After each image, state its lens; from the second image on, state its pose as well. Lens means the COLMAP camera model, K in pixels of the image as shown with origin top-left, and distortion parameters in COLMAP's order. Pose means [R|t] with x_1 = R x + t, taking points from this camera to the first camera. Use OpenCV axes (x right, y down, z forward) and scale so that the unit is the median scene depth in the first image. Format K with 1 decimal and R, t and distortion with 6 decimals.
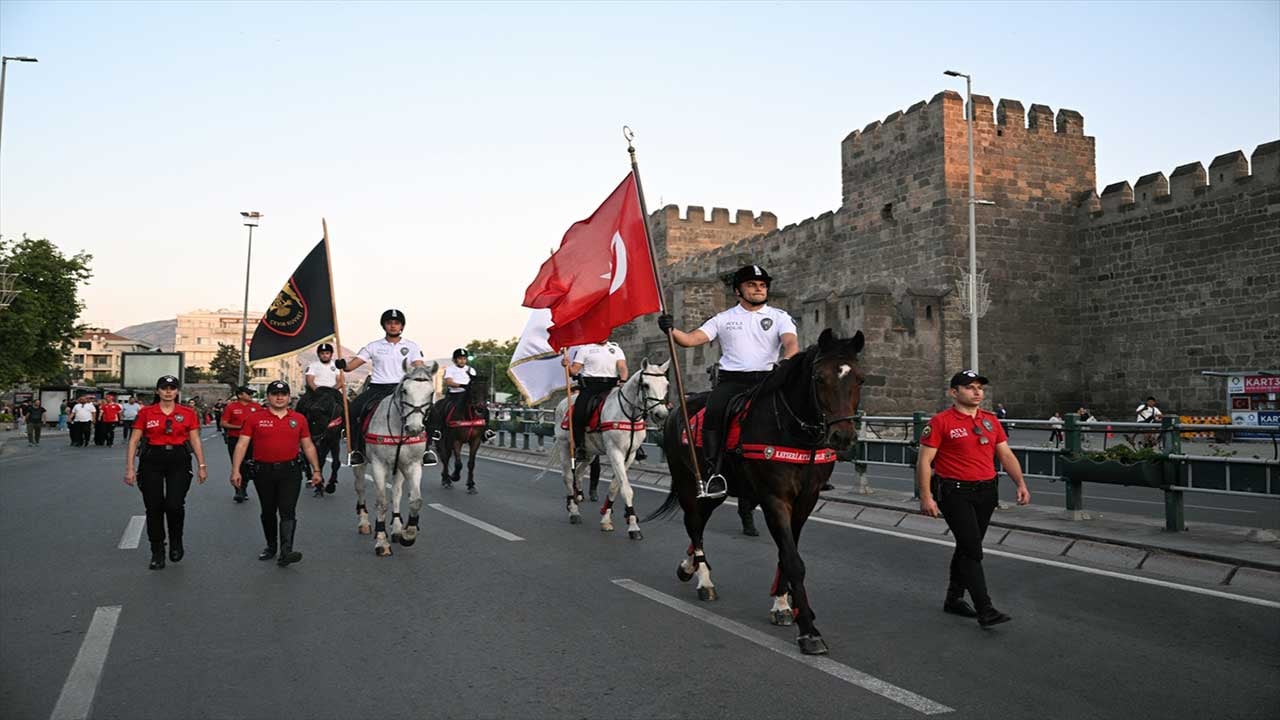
lens RADIAL K [[1053.5, 0, 637.4], [0, 1053.5, 341.3], [0, 0, 1]] dist [0.000291, 0.000744]
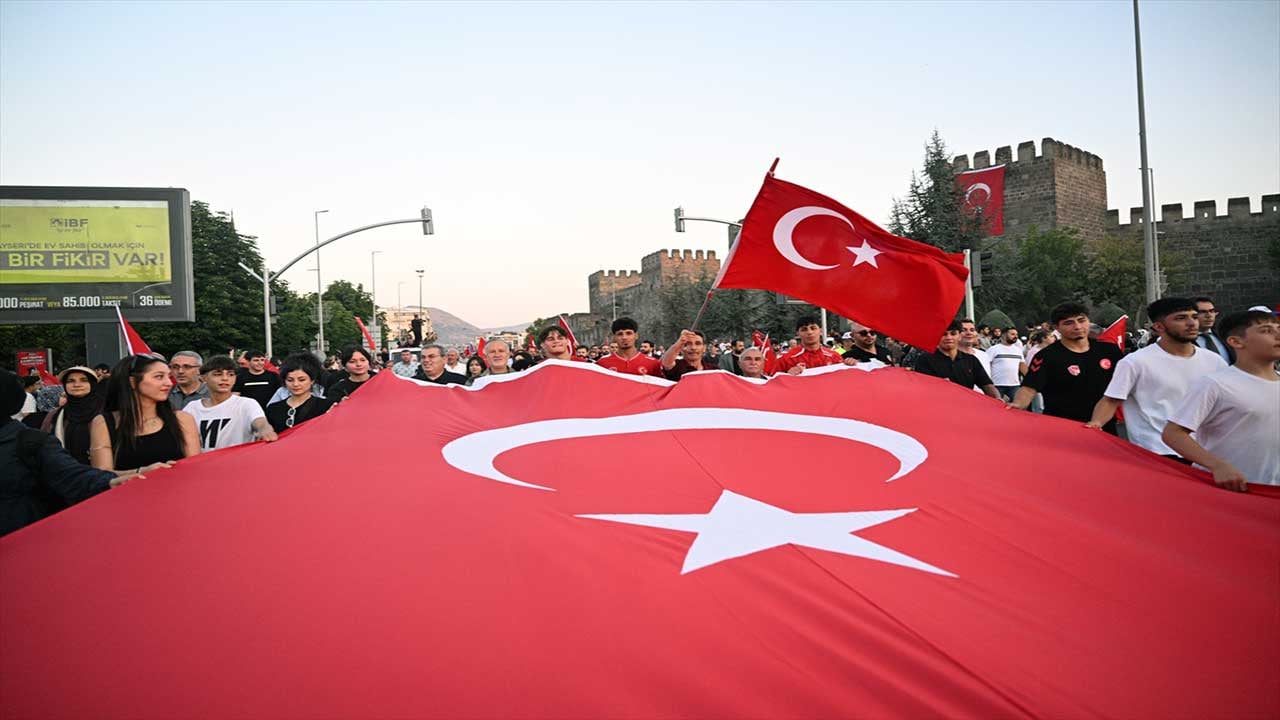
lens RADIAL K [[1053.5, 0, 637.4], [0, 1053.5, 341.3], [0, 0, 1]] dist [0.000291, 0.000744]
pose [[0.995480, -0.030088, -0.090081, 0.475691], [0.034198, 0.998427, 0.044437, -0.107300], [0.088602, -0.047317, 0.994943, -2.003844]]
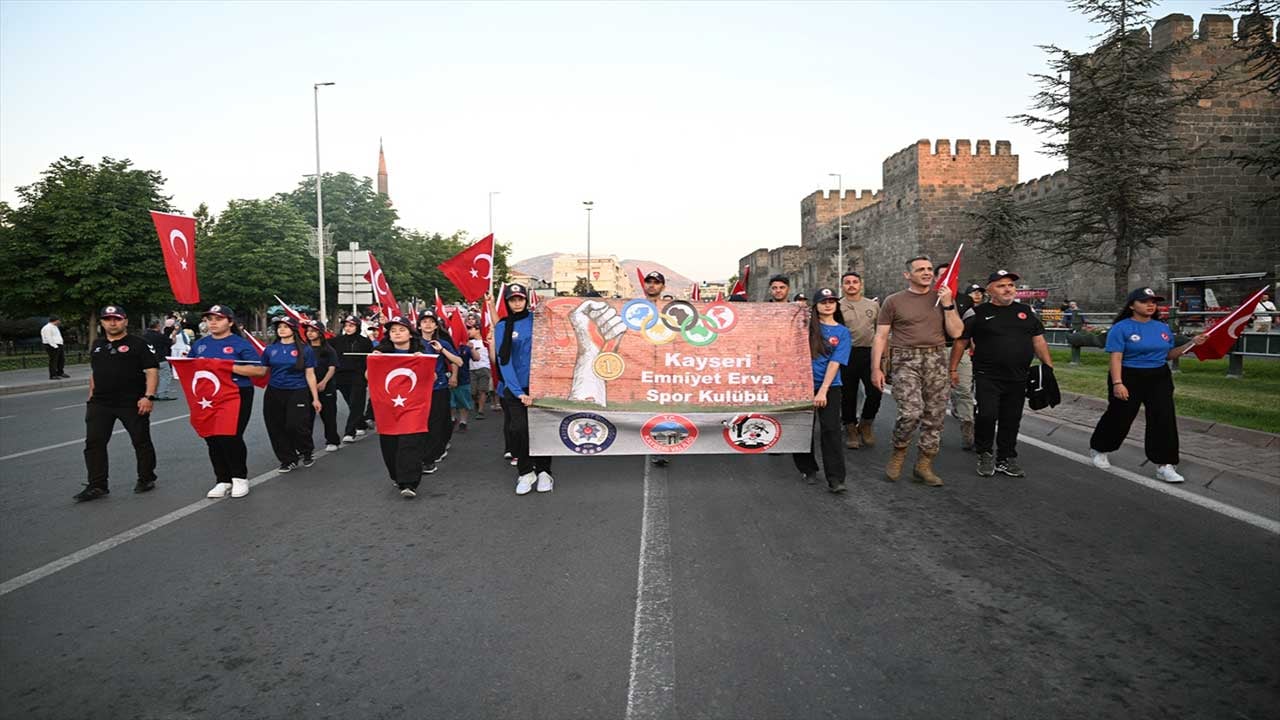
lens RADIAL K [[903.2, 0, 636.6], [0, 903.2, 393.2], [0, 0, 1]] dist [-0.003169, -0.003231]
pose [[0.948388, 0.008275, -0.317005, 0.317928], [0.039011, 0.989022, 0.142528, -0.038289], [0.314704, -0.147538, 0.937653, -0.720560]]
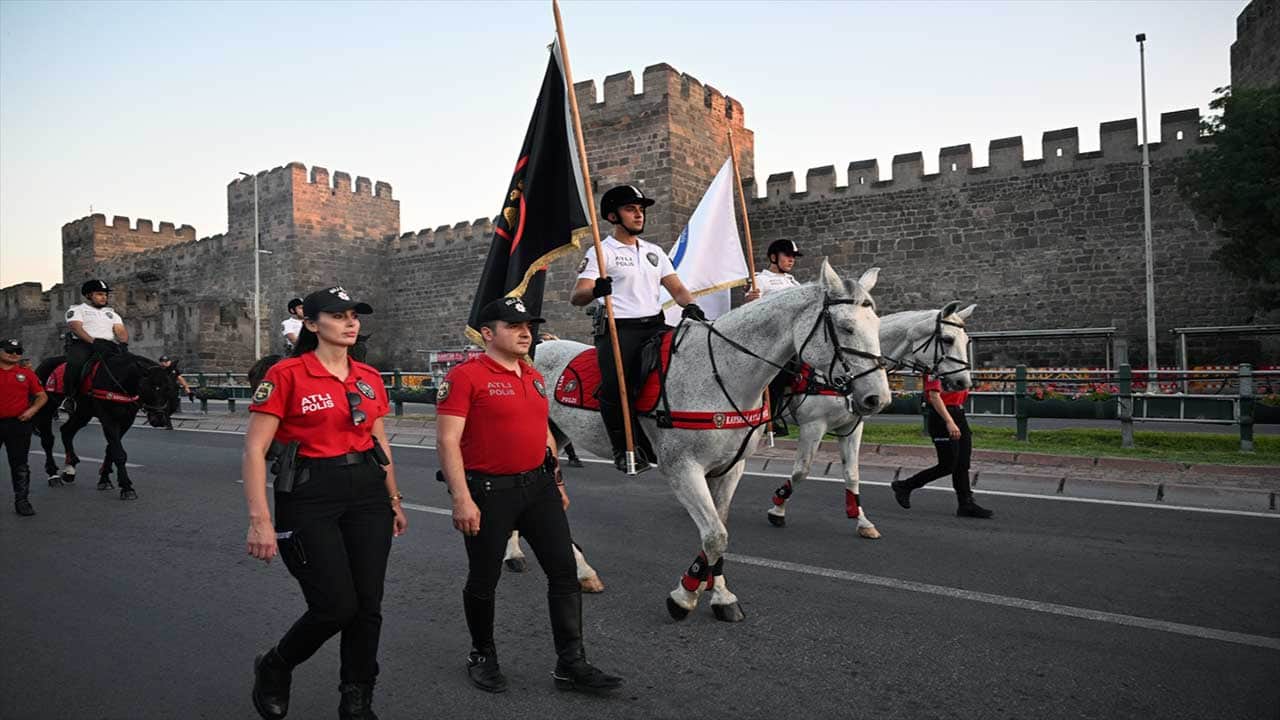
lens RADIAL K [[847.3, 0, 636.8], [0, 847.3, 367.7], [0, 0, 1]] dist [0.002752, 0.001452]
pose [[0.852320, -0.010918, 0.522907, 0.071518], [-0.017840, 0.998593, 0.049928, -0.013681], [-0.522717, -0.051883, 0.850926, -0.291533]]
